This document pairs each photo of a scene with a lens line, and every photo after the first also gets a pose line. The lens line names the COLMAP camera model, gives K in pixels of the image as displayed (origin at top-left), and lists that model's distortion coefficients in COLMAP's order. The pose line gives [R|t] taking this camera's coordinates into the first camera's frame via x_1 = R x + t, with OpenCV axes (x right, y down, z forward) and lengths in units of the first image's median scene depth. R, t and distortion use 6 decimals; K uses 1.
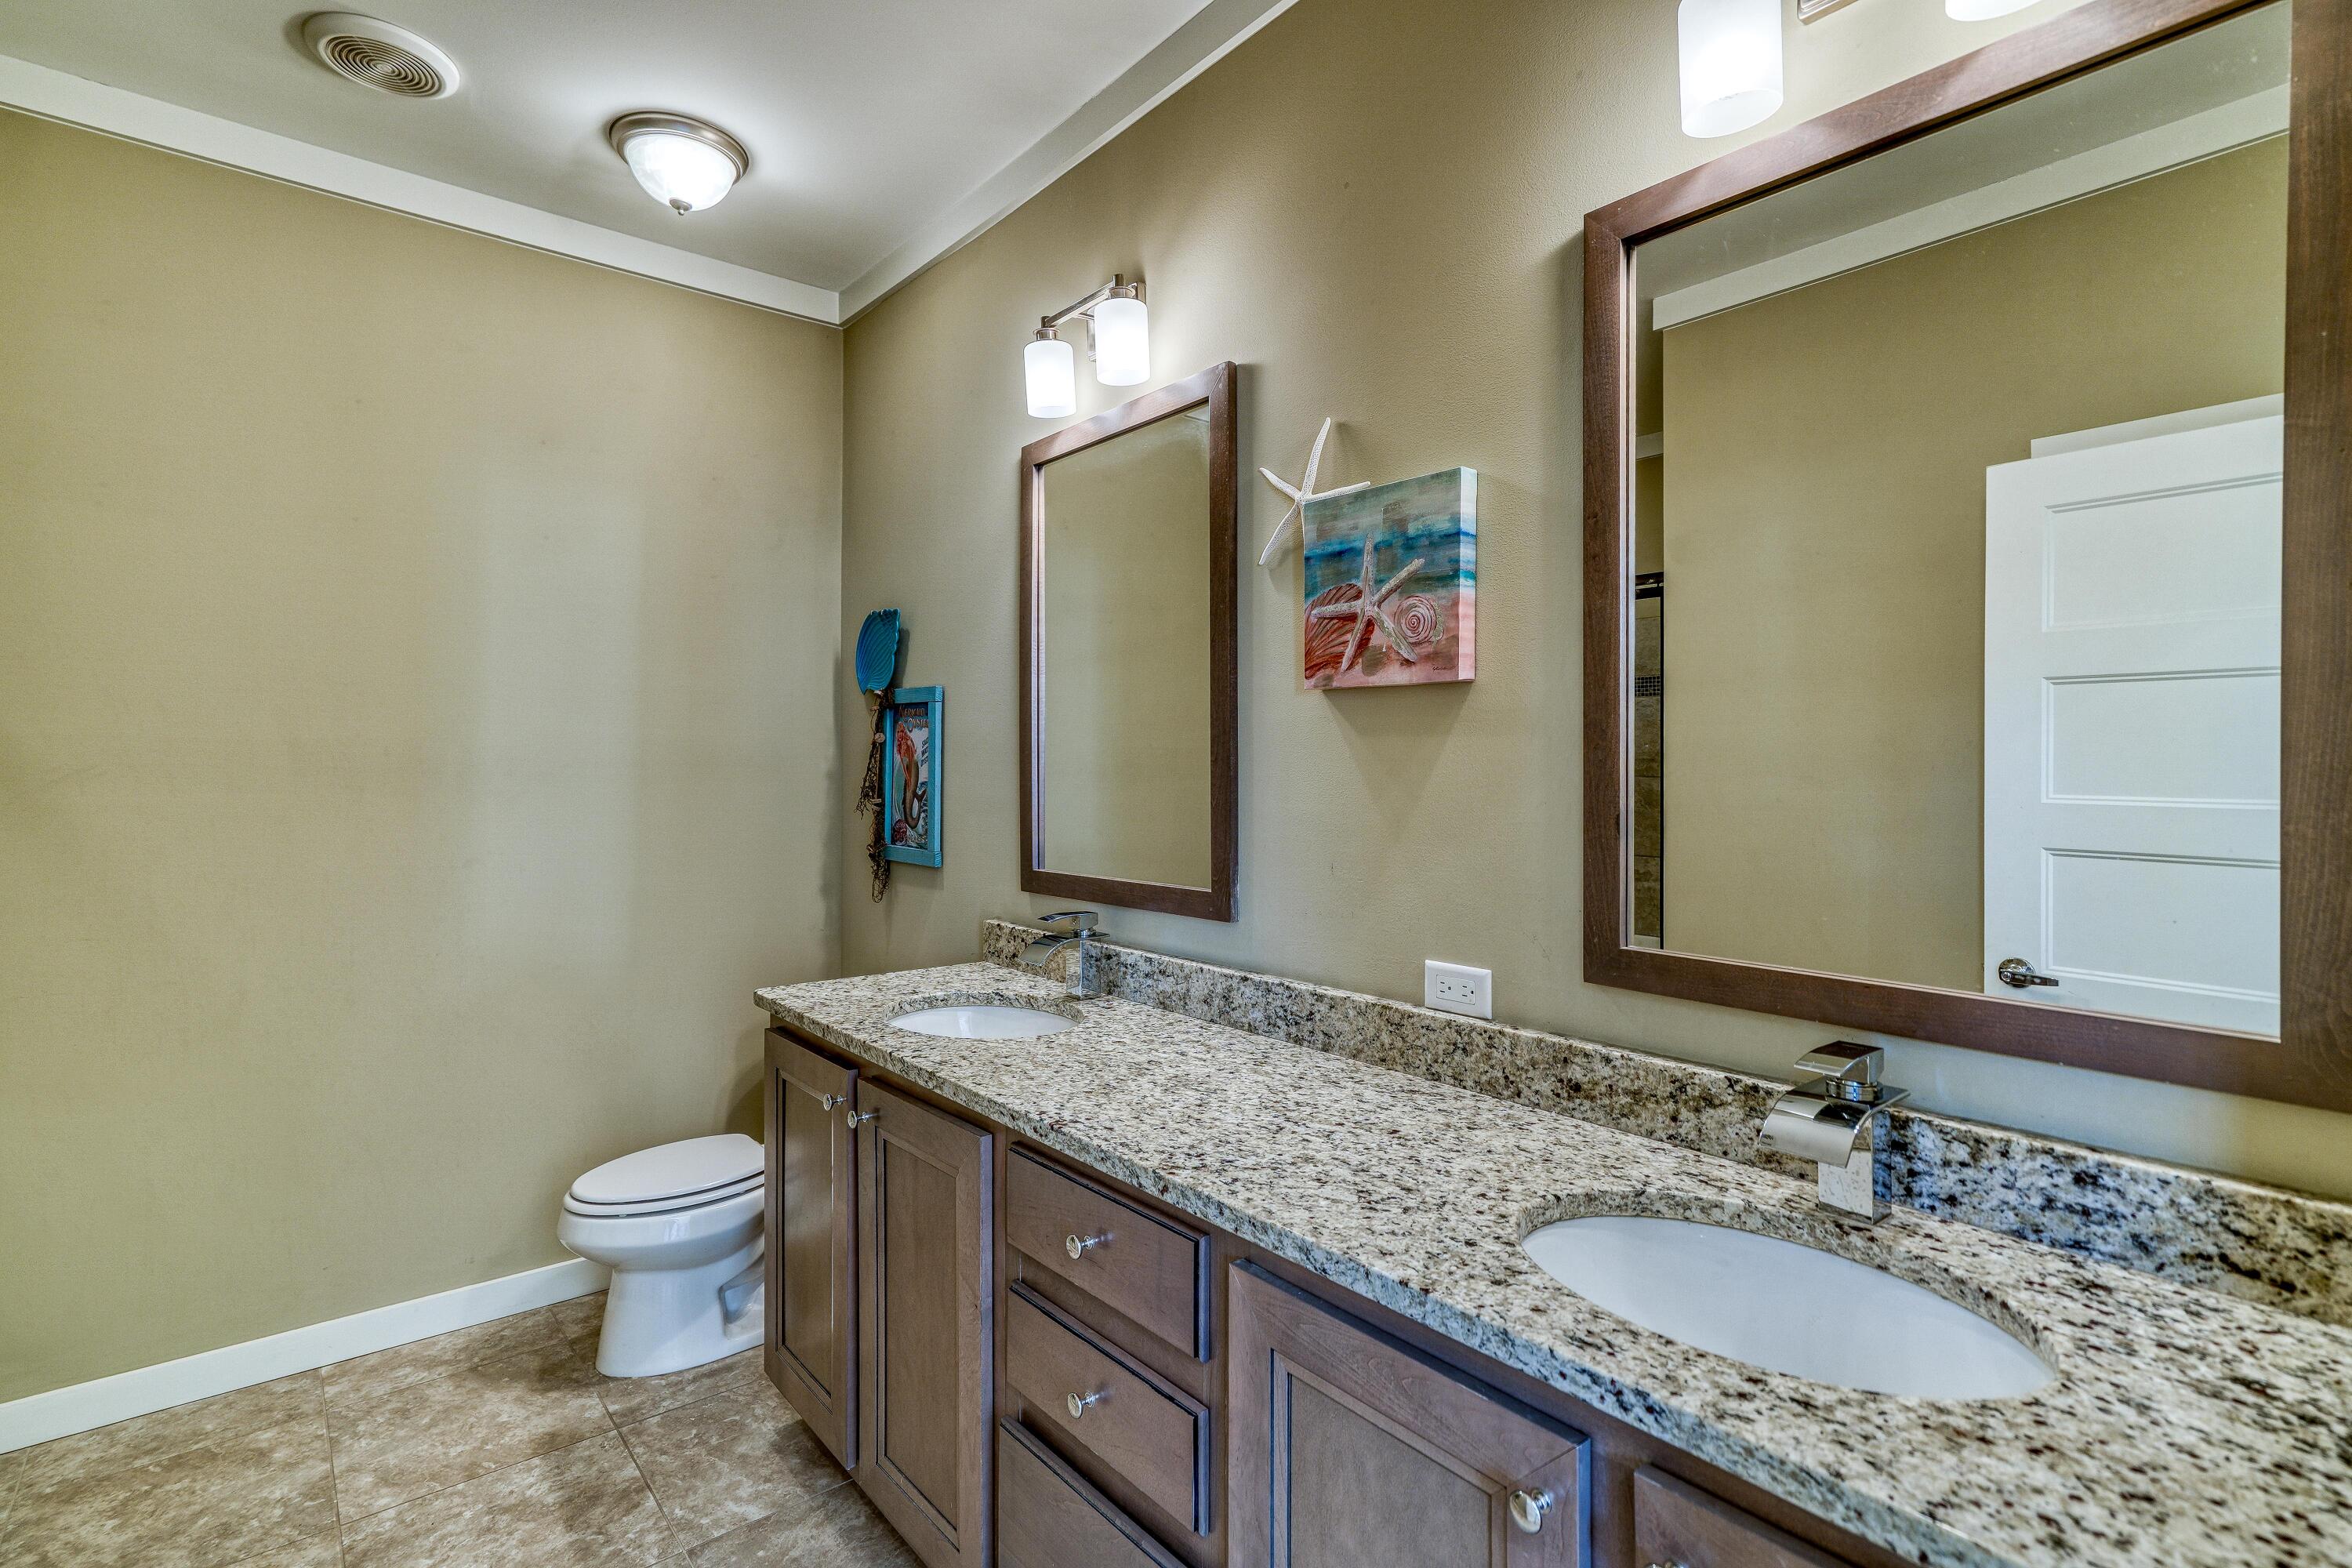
lens RADIAL K [[1091.7, 0, 1175.3], [0, 1091.7, 771.2], [0, 0, 1]] dist [0.009975, -0.000056]
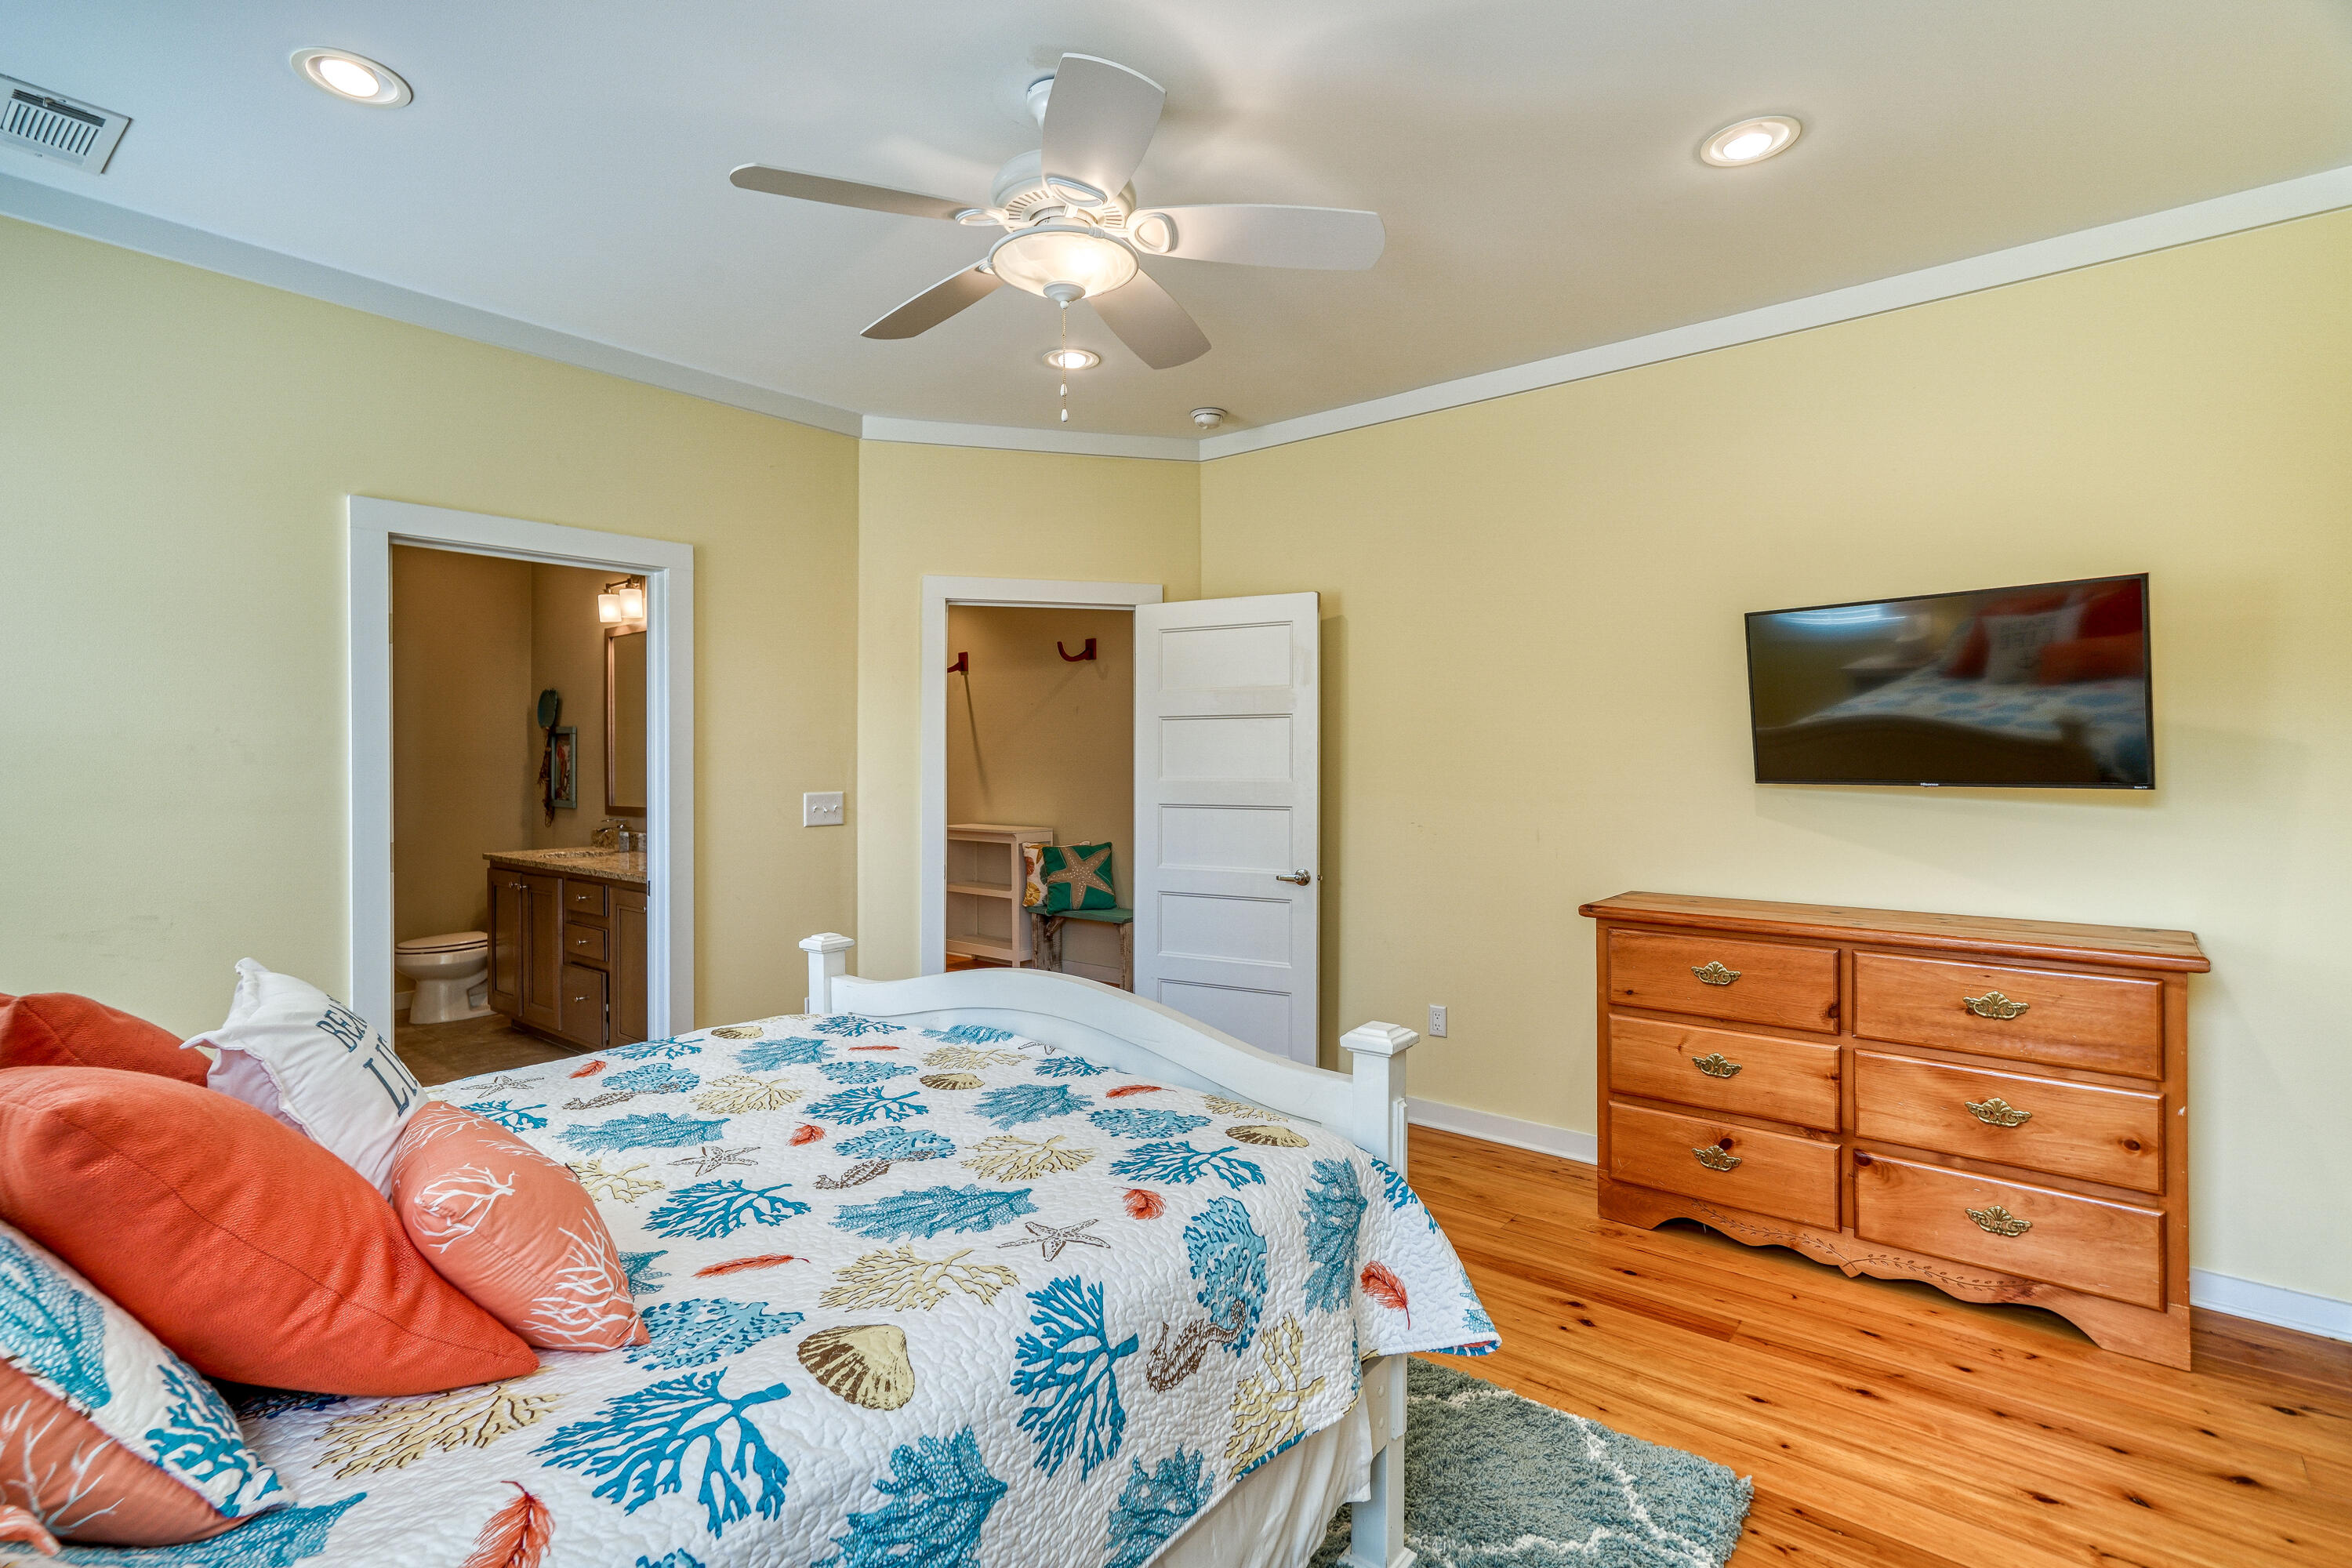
lens RADIAL K [[1091.7, 0, 1175.3], [0, 1091.7, 771.2], [0, 0, 1]] dist [0.009975, -0.000056]
pose [[0.981045, -0.003944, 0.193740, 0.607756], [0.002736, 0.999975, 0.006504, 0.001491], [-0.193761, -0.005851, 0.981031, -1.573206]]
